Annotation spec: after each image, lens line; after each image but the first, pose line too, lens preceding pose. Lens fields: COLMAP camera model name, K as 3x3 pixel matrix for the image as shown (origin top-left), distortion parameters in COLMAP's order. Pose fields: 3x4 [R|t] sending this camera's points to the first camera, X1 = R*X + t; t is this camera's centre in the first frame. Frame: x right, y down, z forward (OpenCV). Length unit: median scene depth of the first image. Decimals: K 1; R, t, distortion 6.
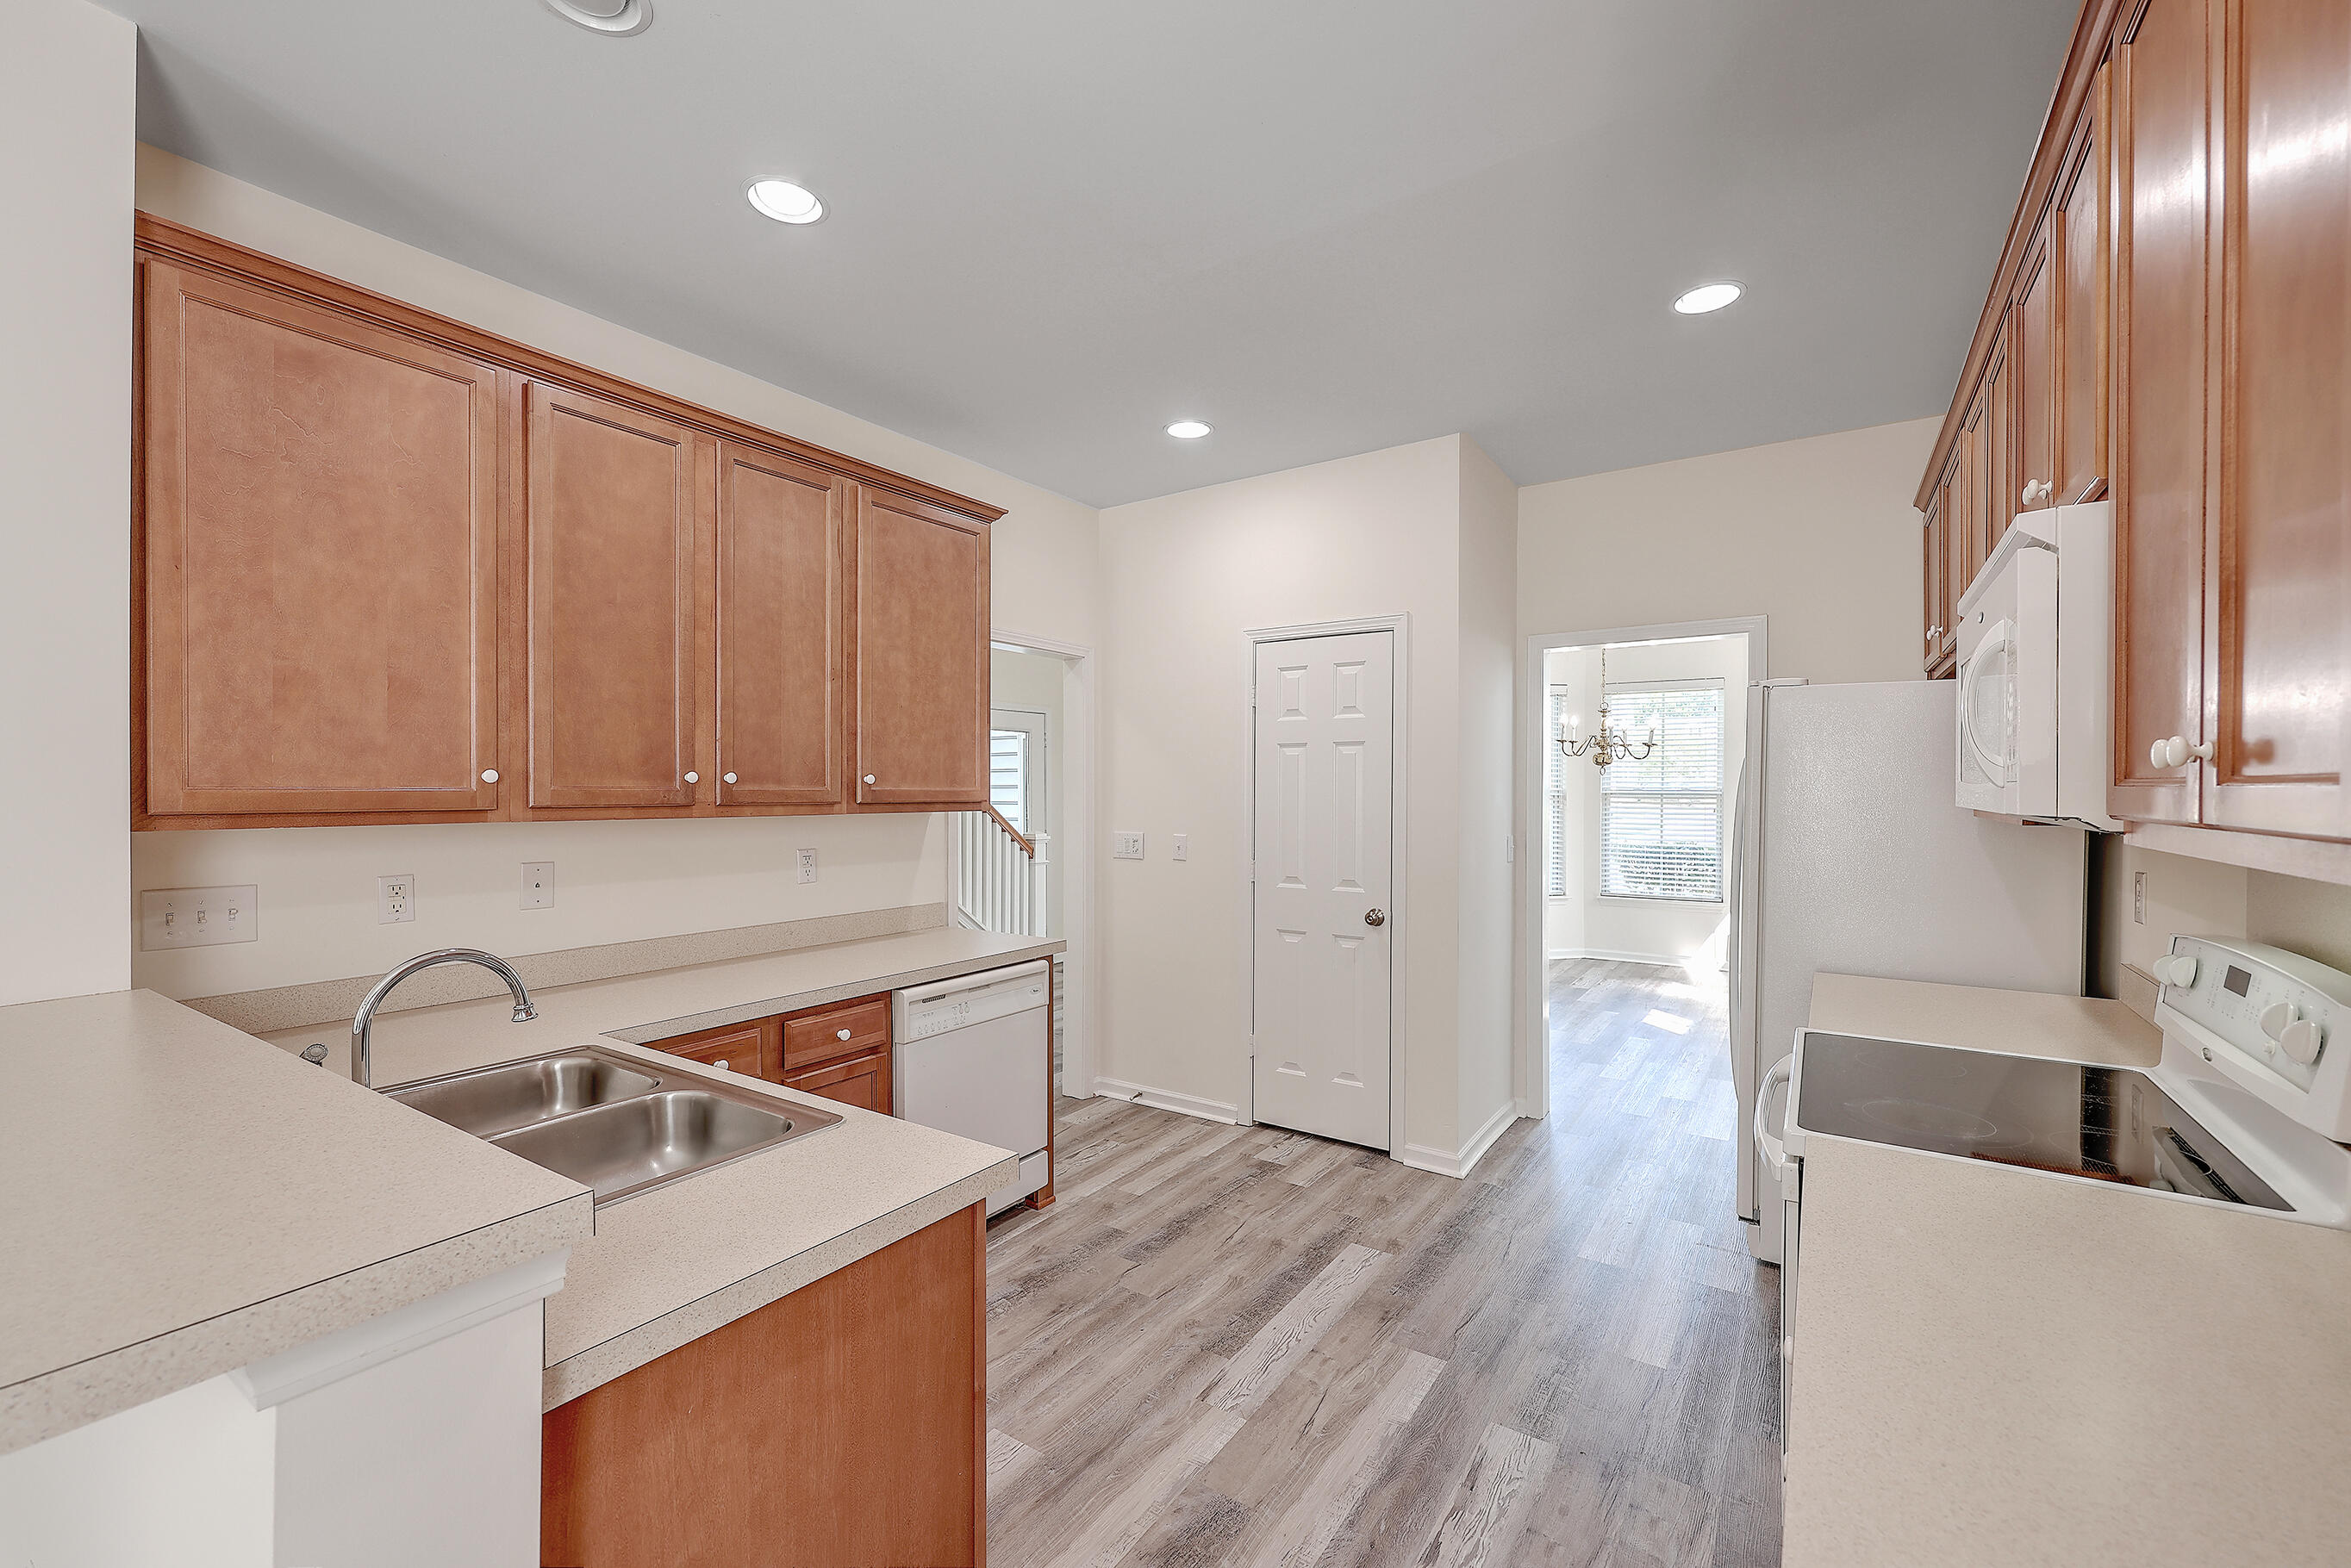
lens RADIAL K [[951.6, 0, 1182.7], [0, 951.6, 795.2], [0, 0, 1]] dist [0.001944, -0.000048]
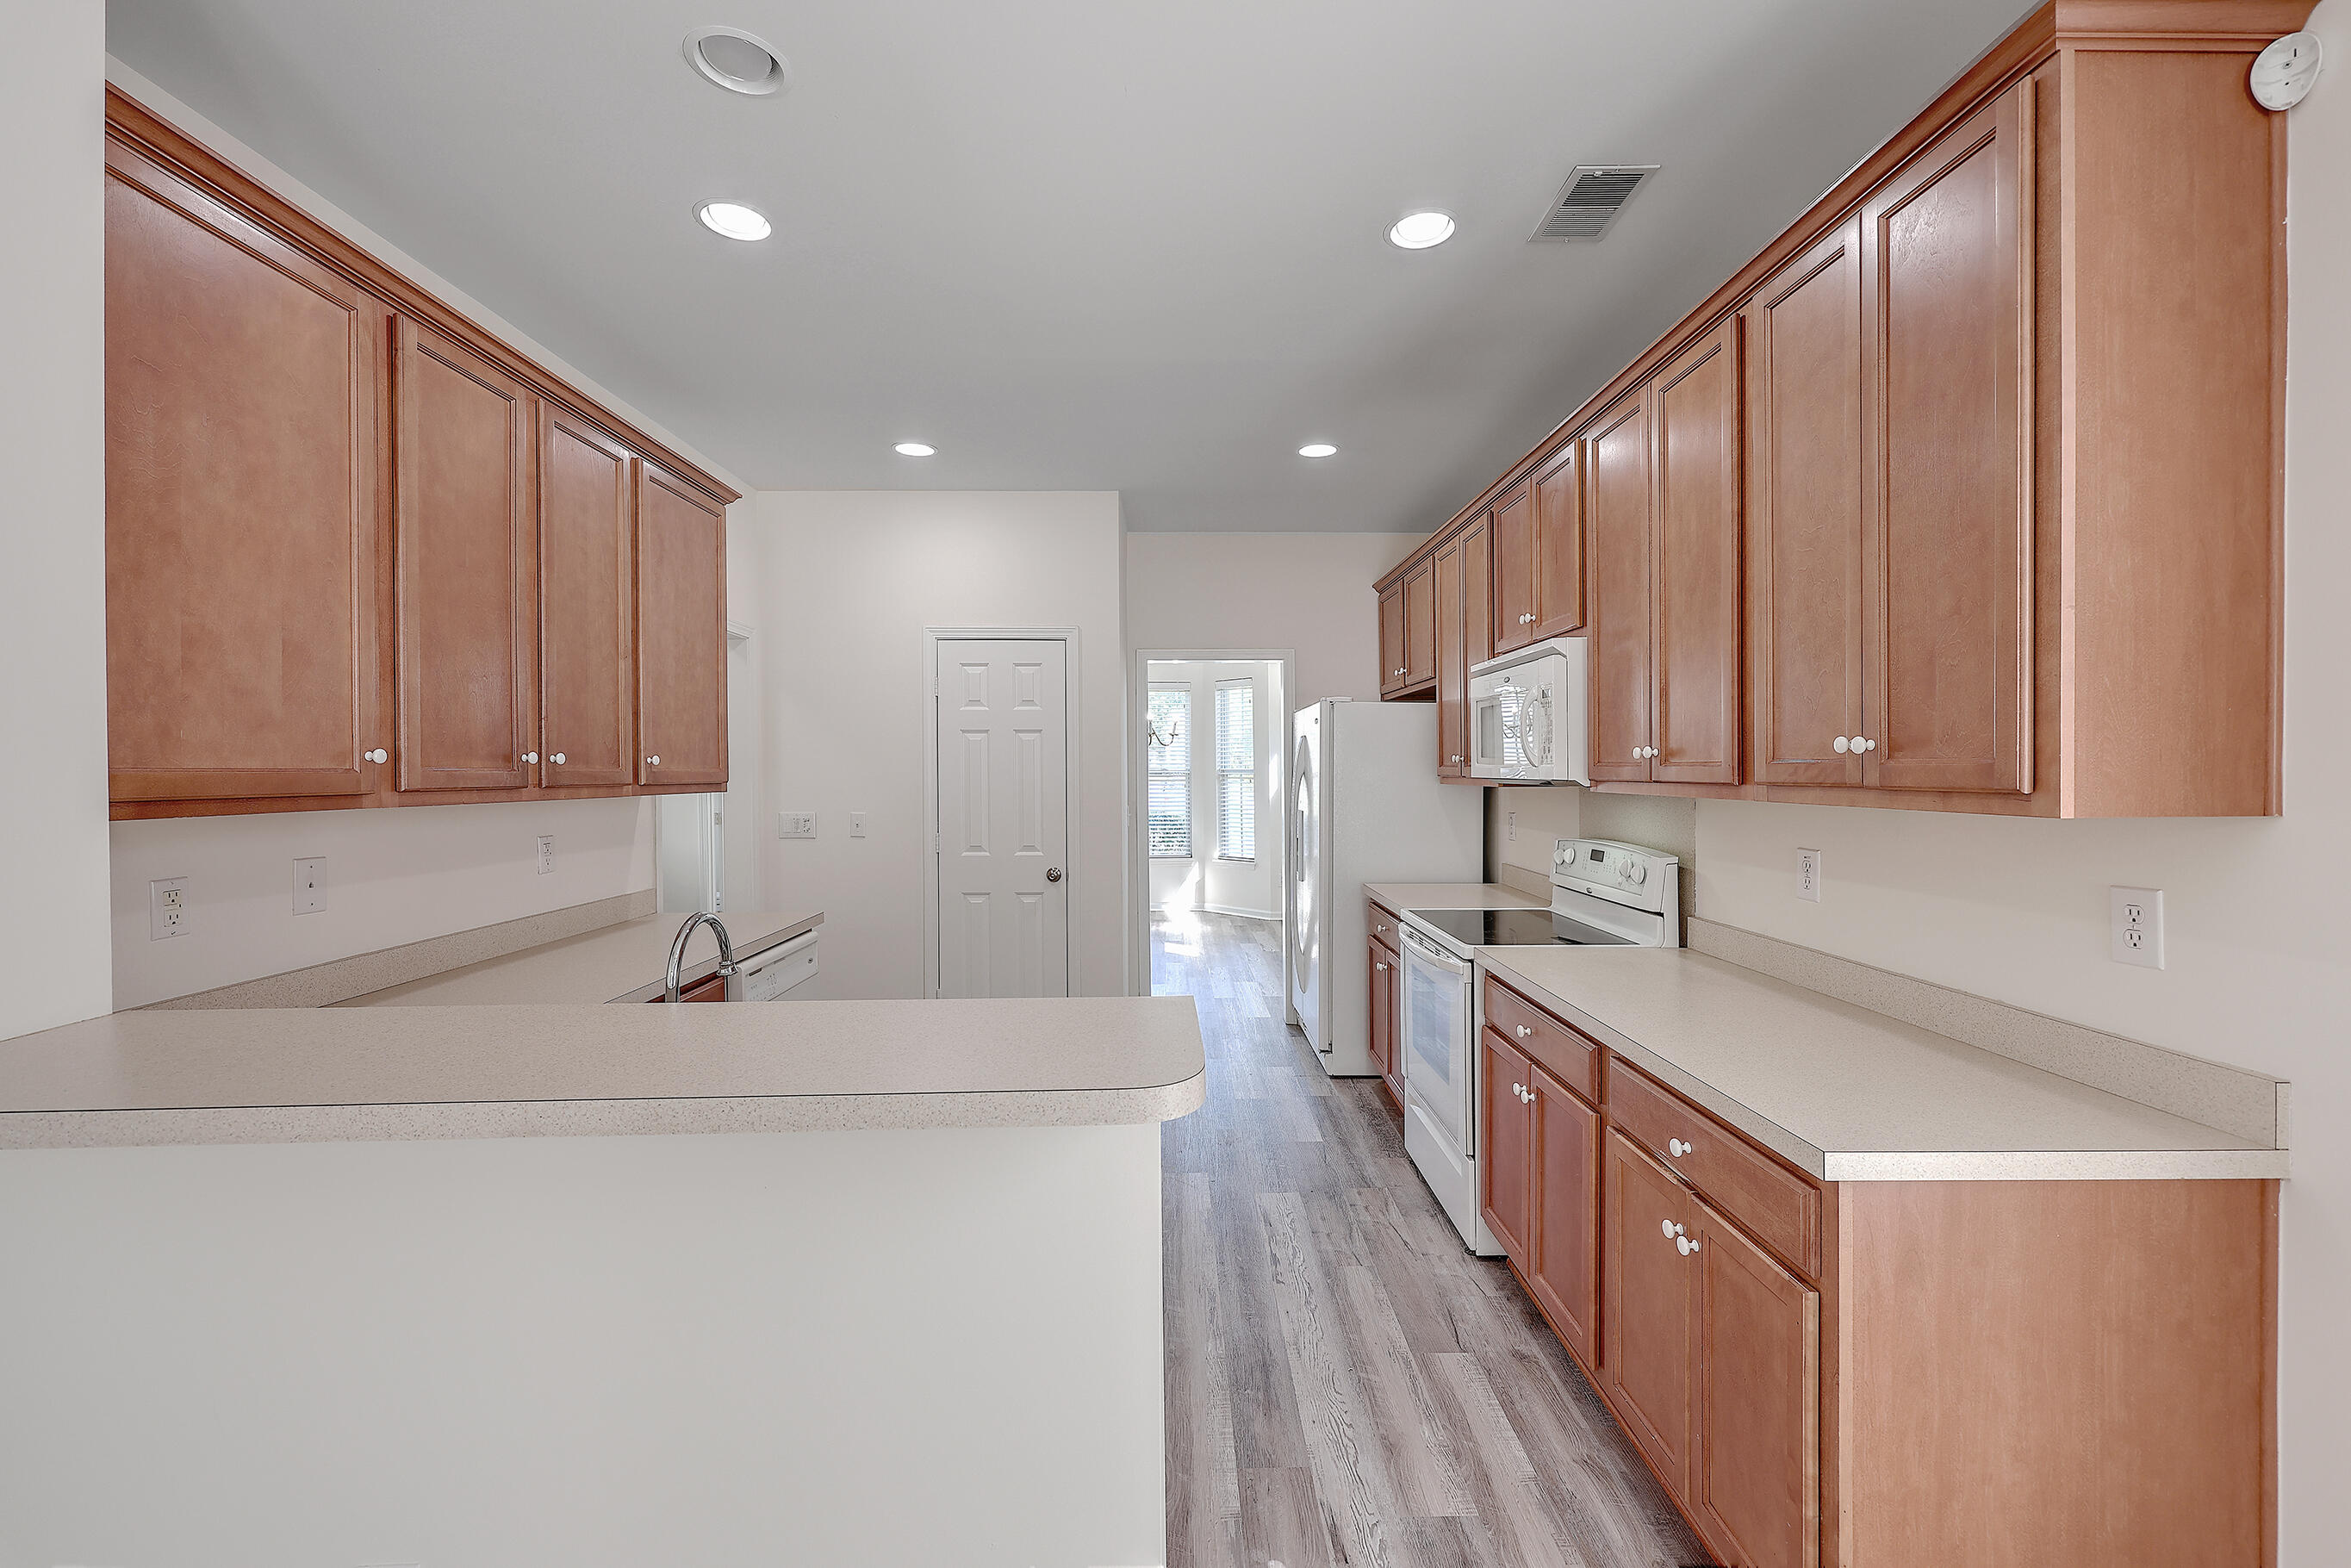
lens RADIAL K [[951.8, 0, 1183.6], [0, 951.8, 767.7], [0, 0, 1]] dist [0.001944, -0.000048]
pose [[0.818609, -0.001442, 0.574349, -0.567118], [0.006963, 0.999948, -0.007414, 0.002554], [-0.574309, 0.010068, 0.818577, -0.146245]]
